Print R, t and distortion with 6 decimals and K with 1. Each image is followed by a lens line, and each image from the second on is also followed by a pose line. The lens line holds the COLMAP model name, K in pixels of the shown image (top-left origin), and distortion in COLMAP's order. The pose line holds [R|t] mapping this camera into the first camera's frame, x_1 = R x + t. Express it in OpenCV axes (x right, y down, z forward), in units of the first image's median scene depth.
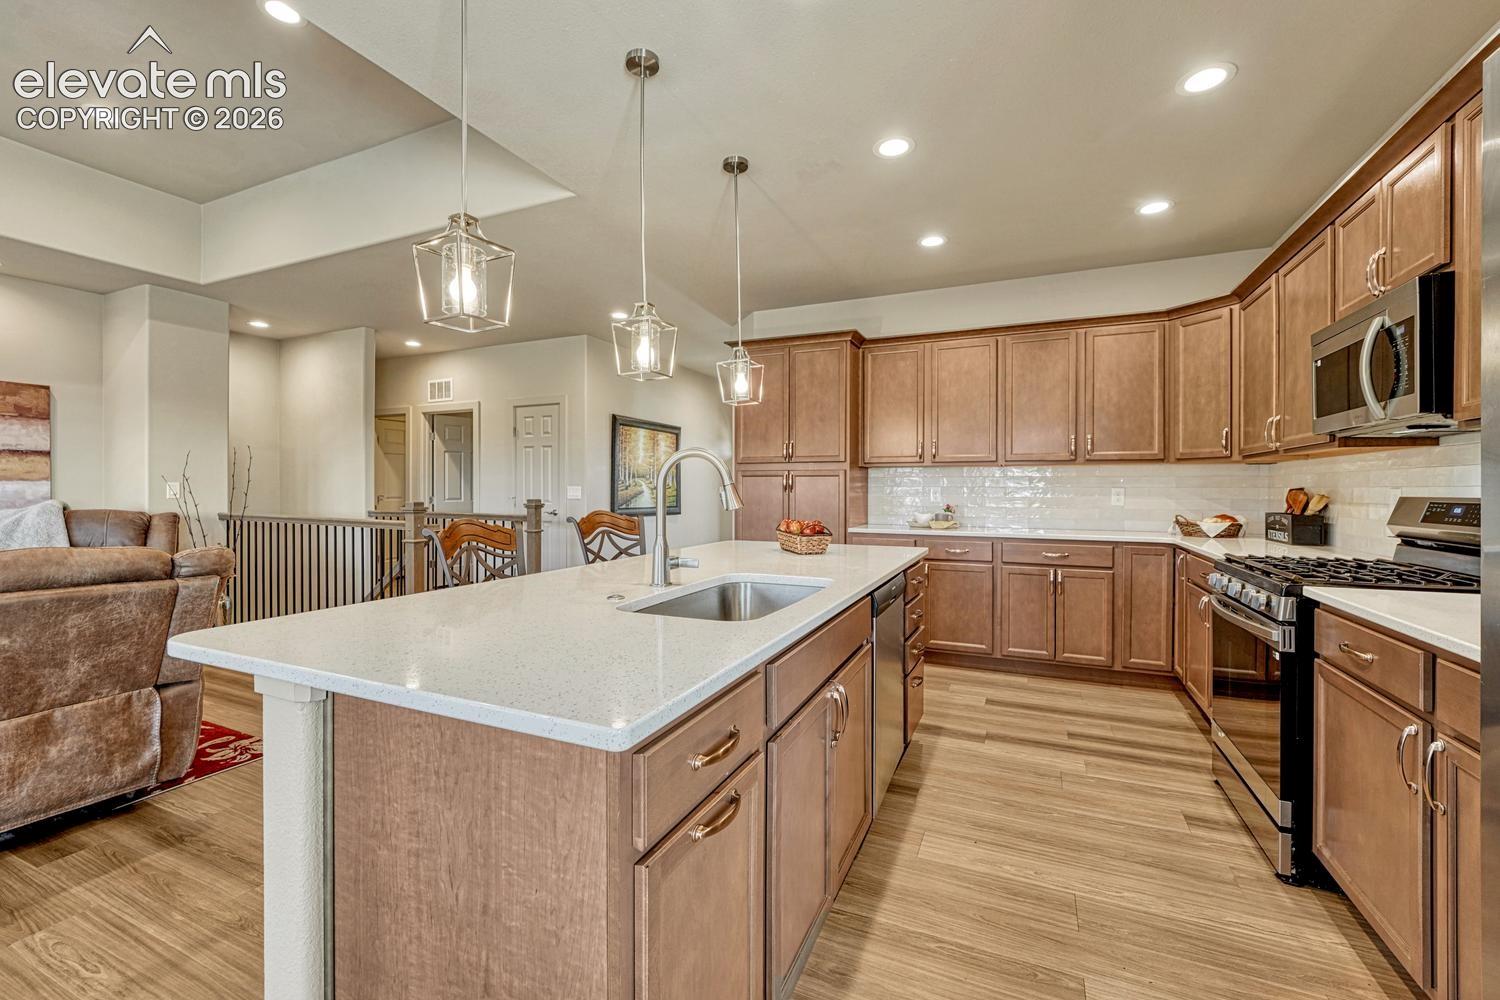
lens RADIAL K [[626.2, 0, 745.0], [0, 626.2, 494.5], [0, 0, 1]] dist [-0.007357, 0.000100]
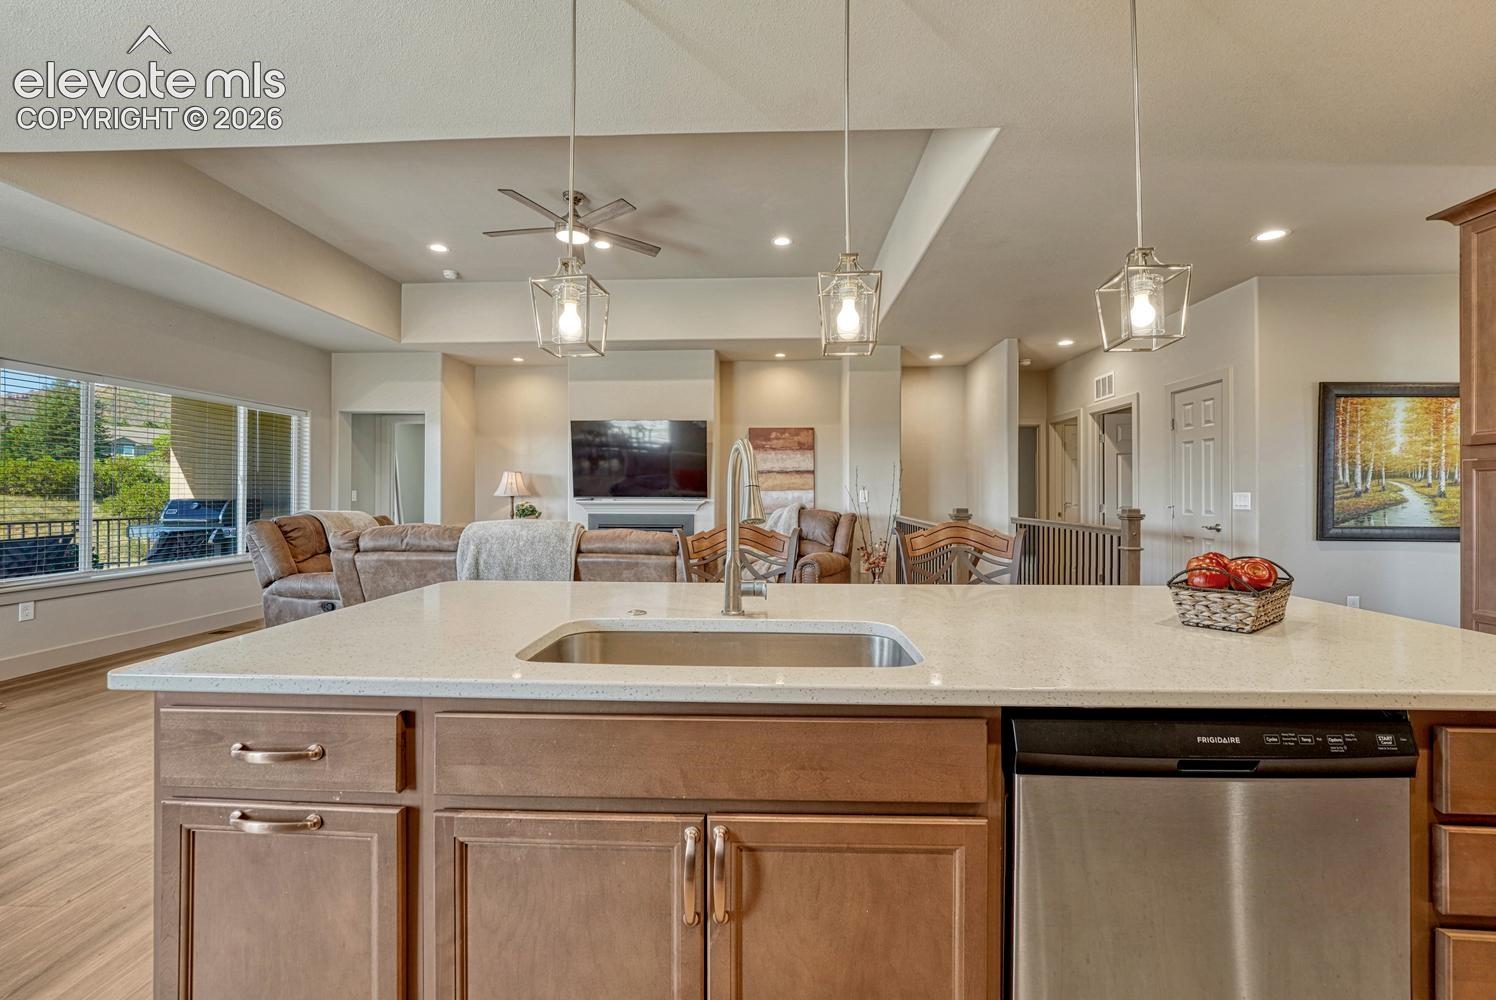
lens RADIAL K [[631.5, 0, 747.5], [0, 631.5, 489.0], [0, 0, 1]] dist [-0.004144, 0.000277]
pose [[0.375741, -0.009125, -0.926680, 0.255385], [-0.009433, 0.999862, -0.013670, -0.002286], [0.926677, 0.013877, 0.375603, 0.283723]]
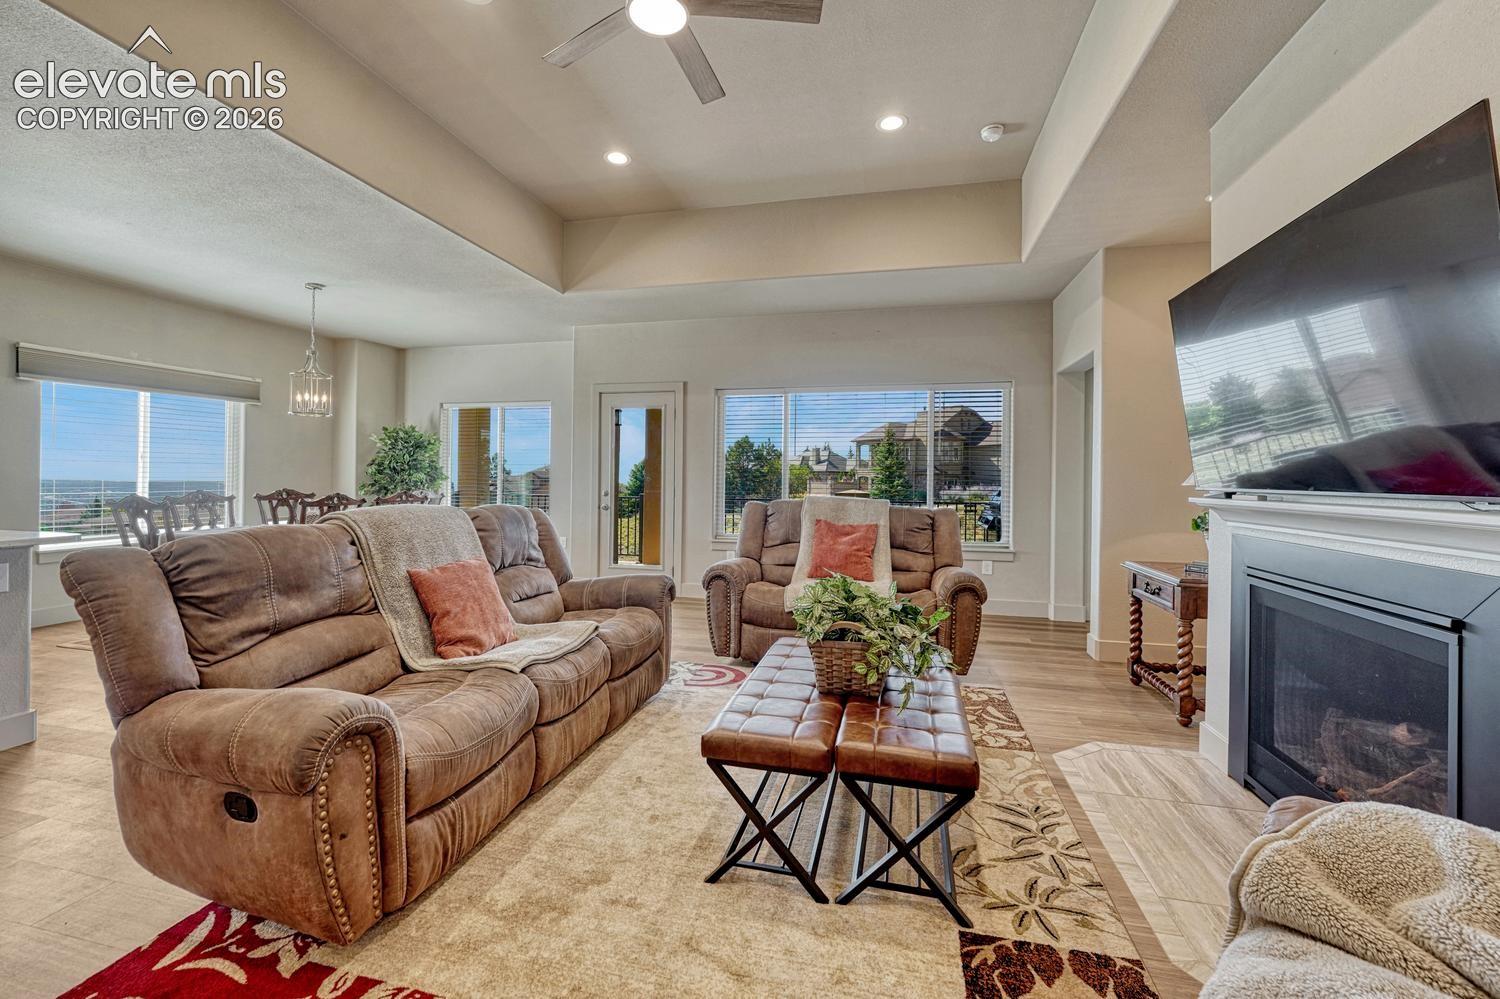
lens RADIAL K [[609.5, 0, 746.1], [0, 609.5, 472.8], [0, 0, 1]] dist [-0.008529, 0.000279]
pose [[-0.981918, -0.014793, -0.188730, -0.752504], [-0.014940, 0.999888, -0.000640, -0.007166], [0.188719, 0.002191, -0.982029, 0.940954]]
